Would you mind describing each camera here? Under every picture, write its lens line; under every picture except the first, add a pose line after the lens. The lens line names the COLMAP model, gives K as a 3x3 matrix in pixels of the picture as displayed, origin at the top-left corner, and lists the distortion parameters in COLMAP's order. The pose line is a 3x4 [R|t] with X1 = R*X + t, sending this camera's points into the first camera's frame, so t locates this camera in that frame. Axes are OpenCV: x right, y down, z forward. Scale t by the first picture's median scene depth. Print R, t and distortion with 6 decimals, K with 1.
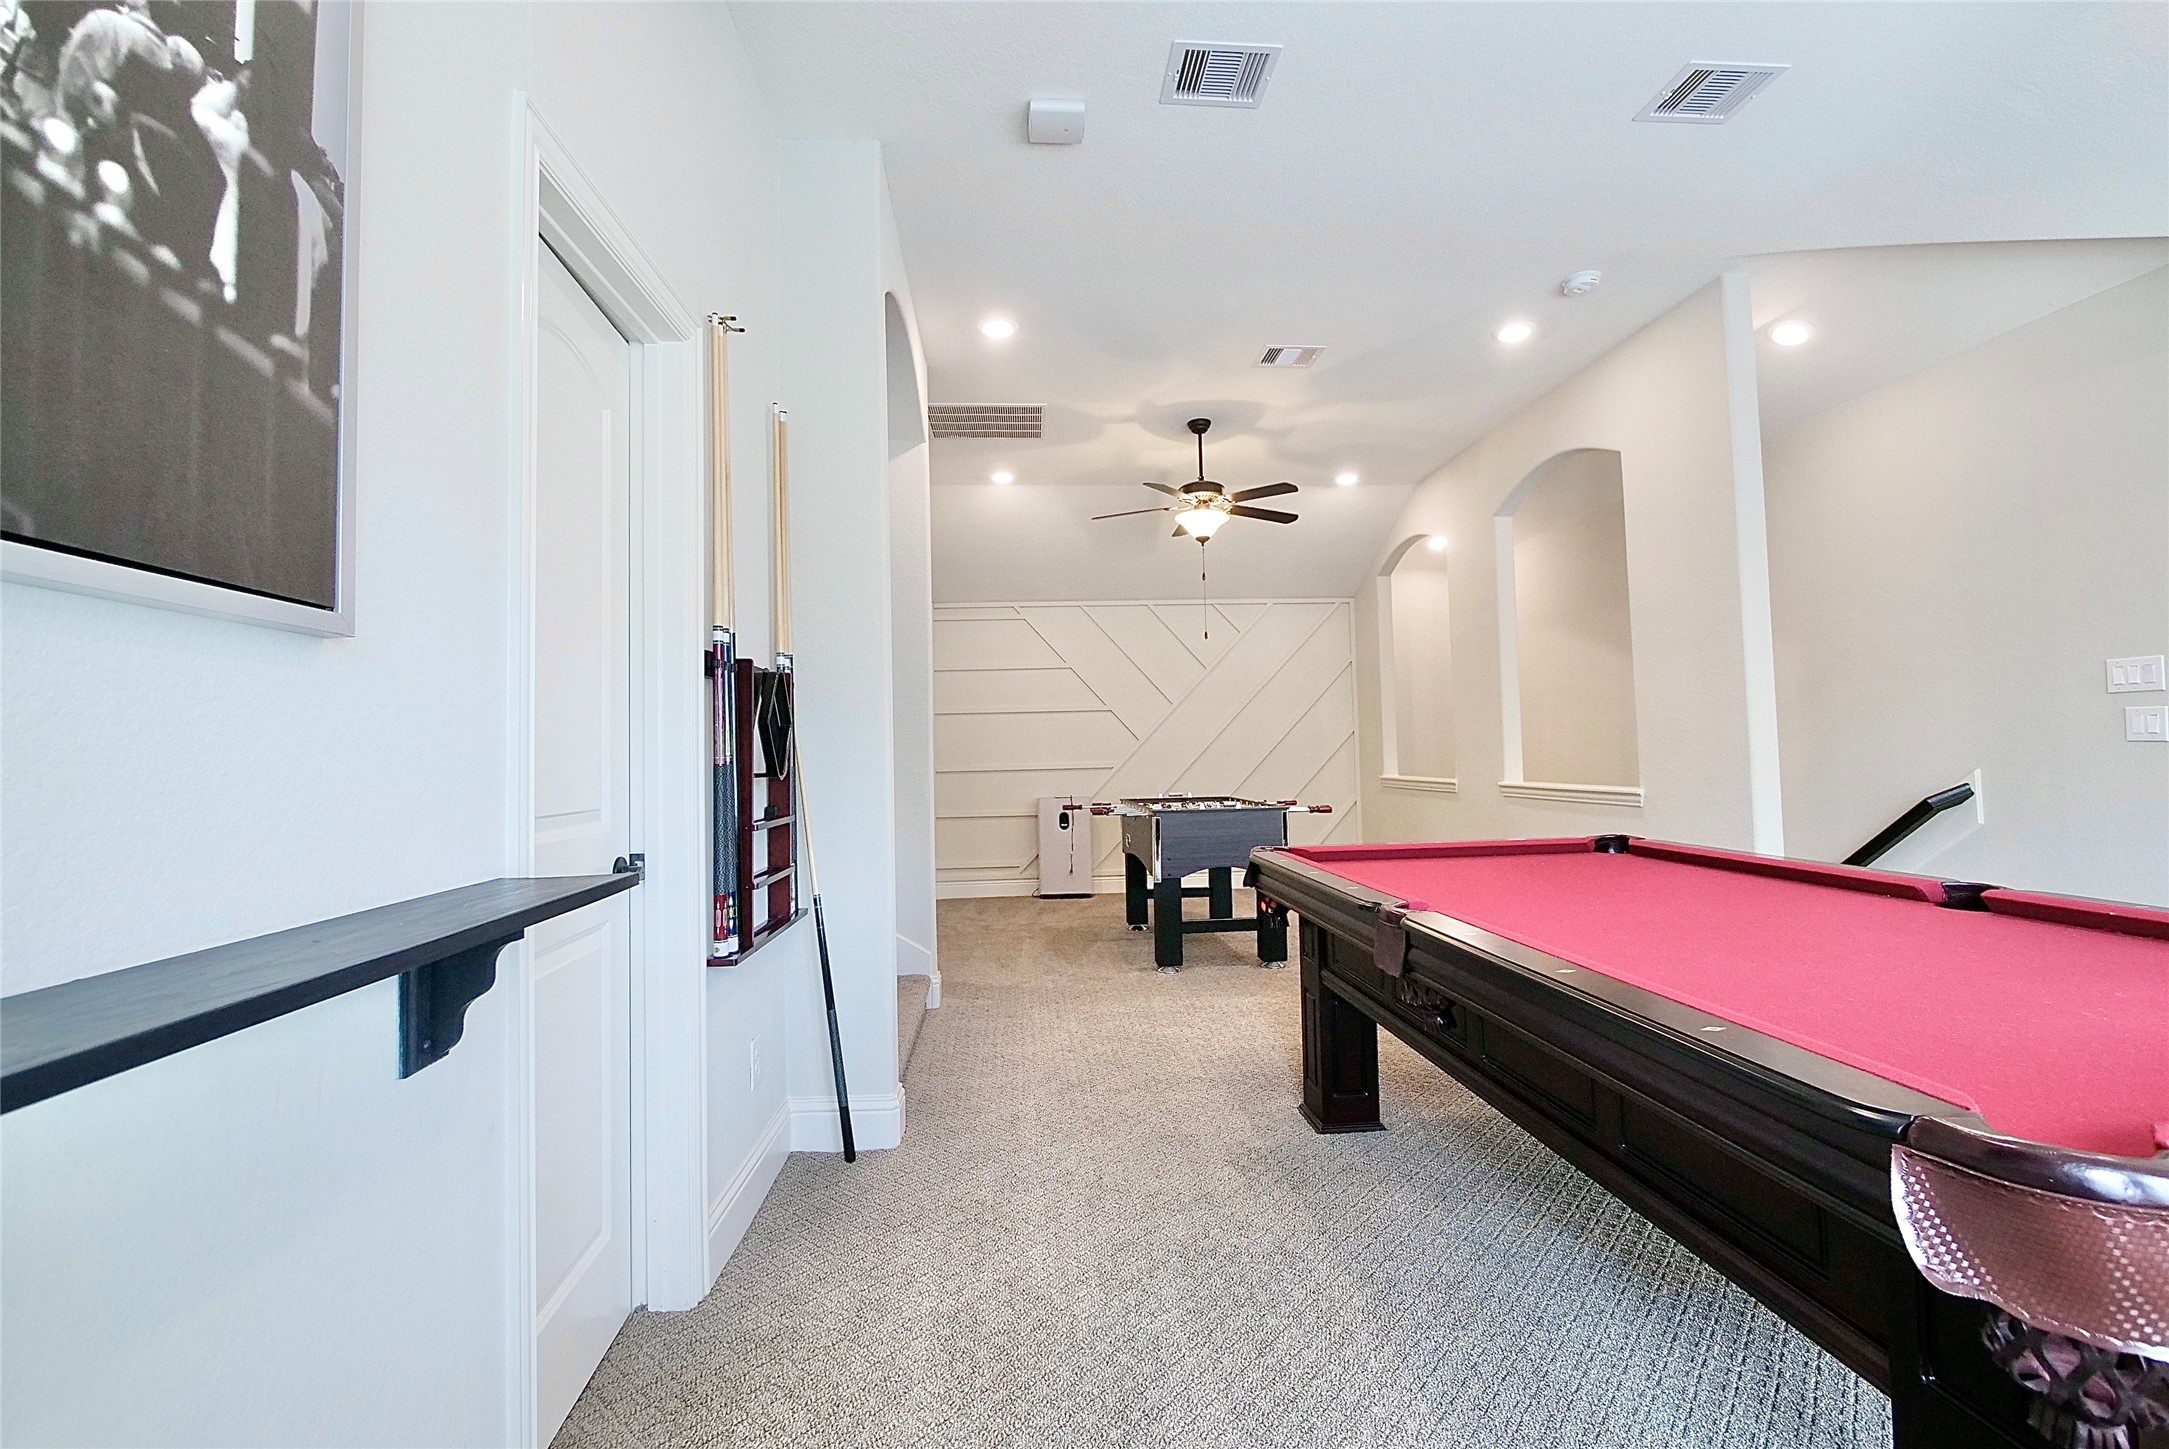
lens RADIAL K [[918.9, 0, 1081.0], [0, 918.9, 715.0], [0, 0, 1]] dist [-0.003498, 0.000602]
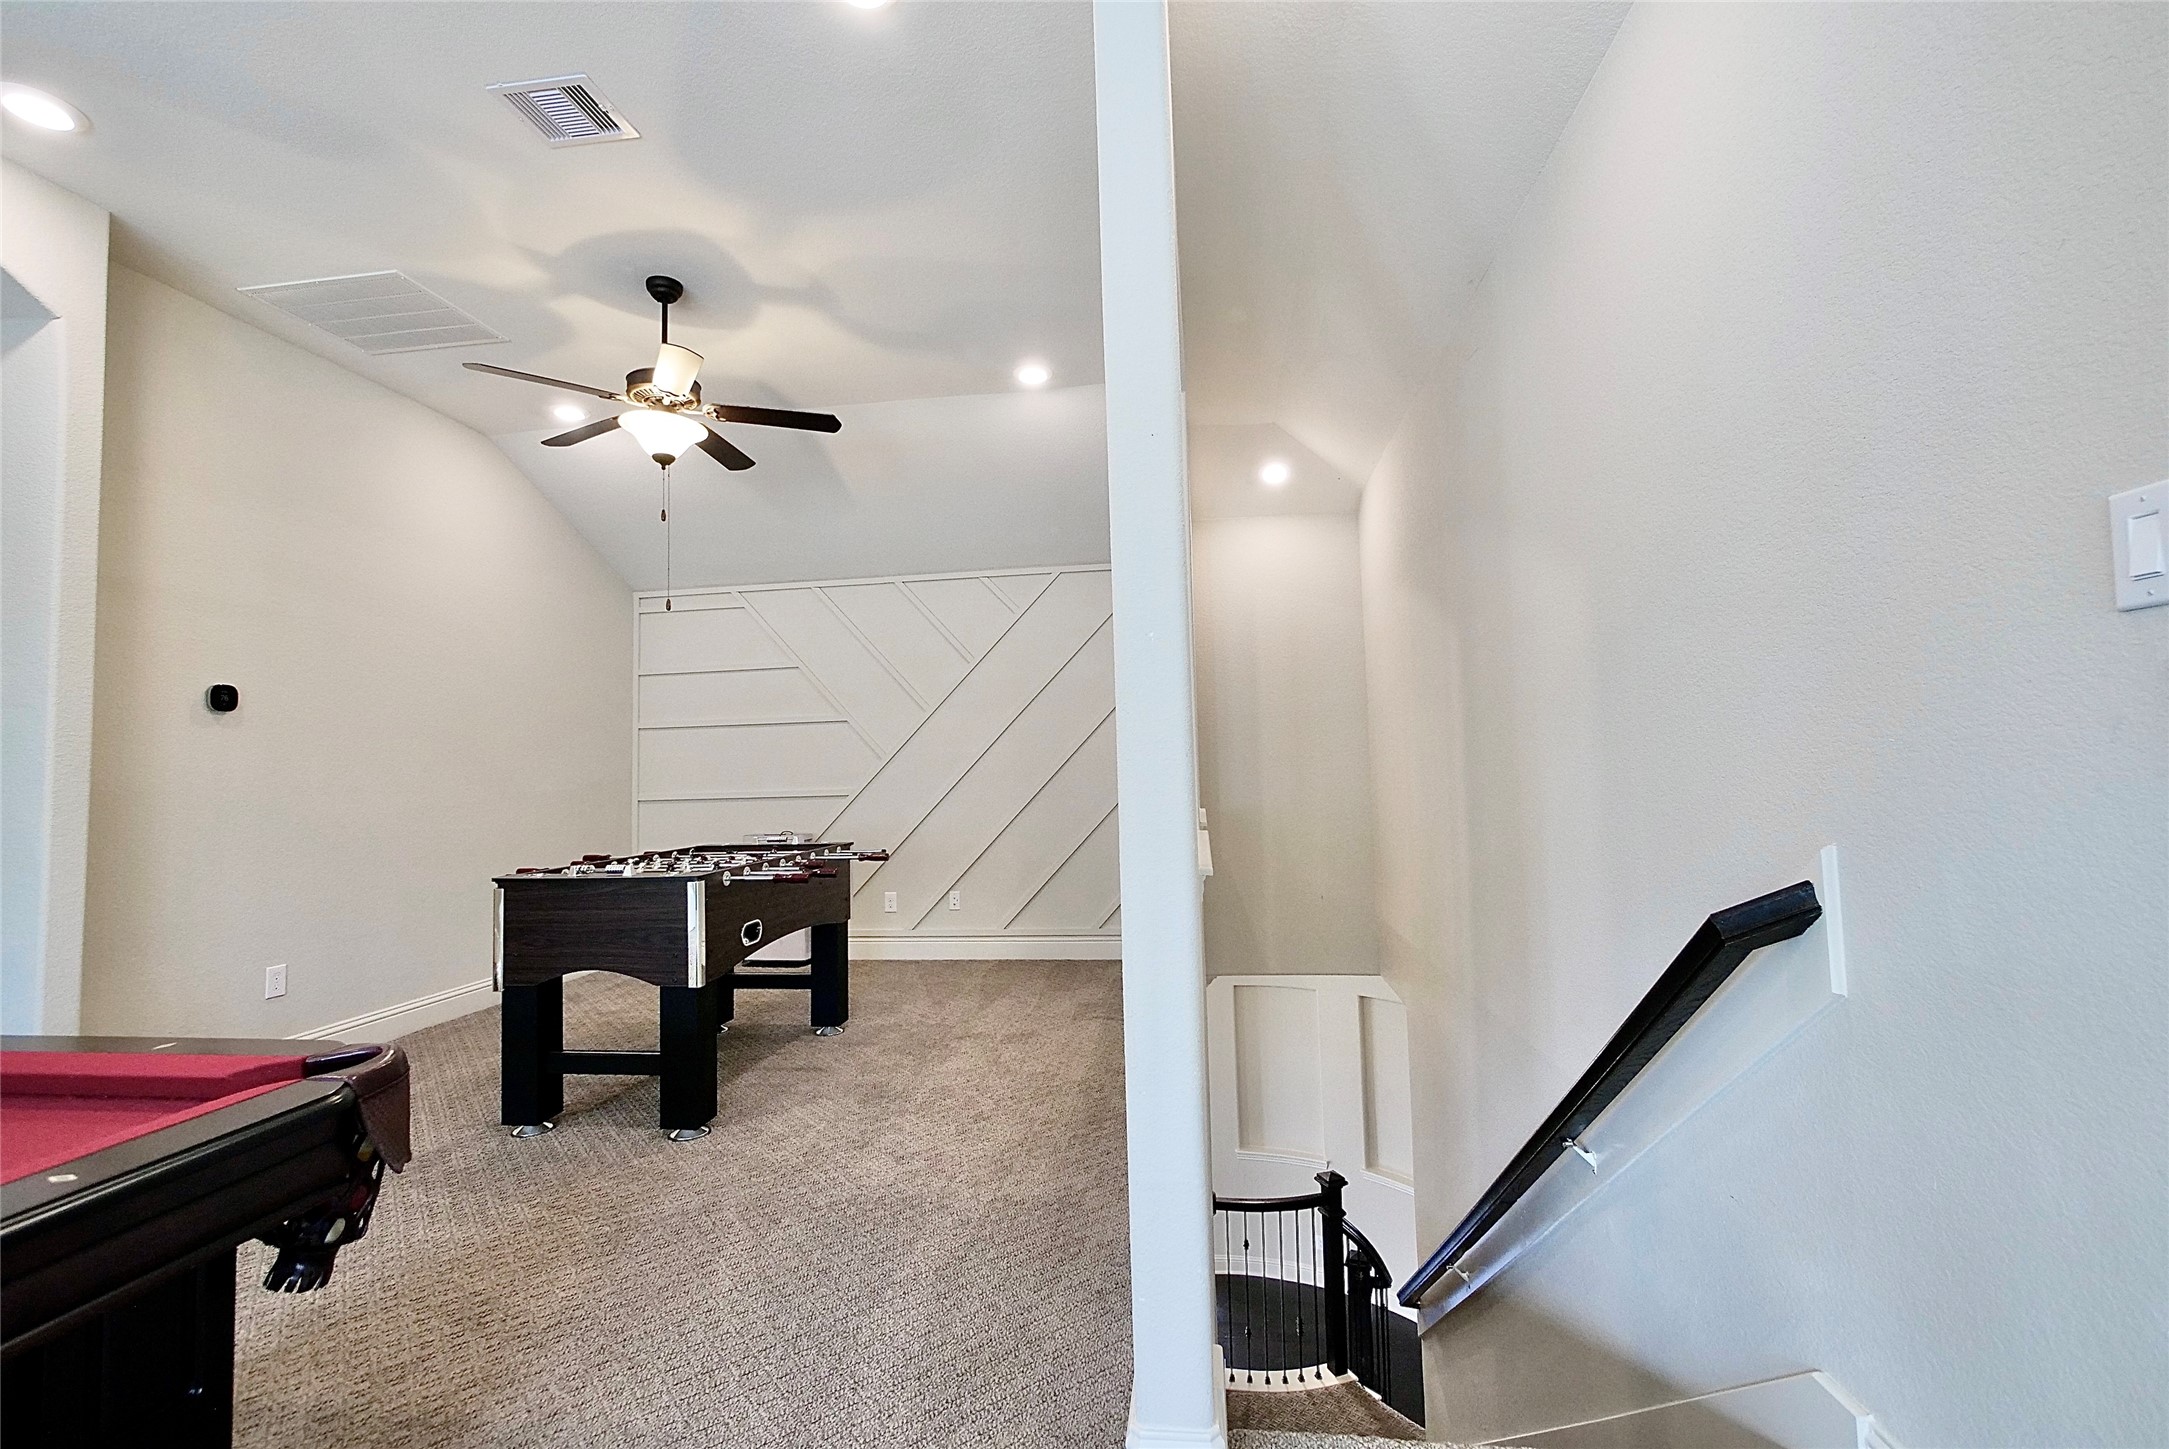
lens RADIAL K [[918.9, 0, 1081.0], [0, 918.9, 715.0], [0, 0, 1]] dist [-0.003498, 0.000602]
pose [[0.979418, -0.017755, -0.201059, 0.572615], [0.015332, 0.999790, -0.013603, 0.004974], [0.201259, 0.010241, 0.979485, 0.434889]]
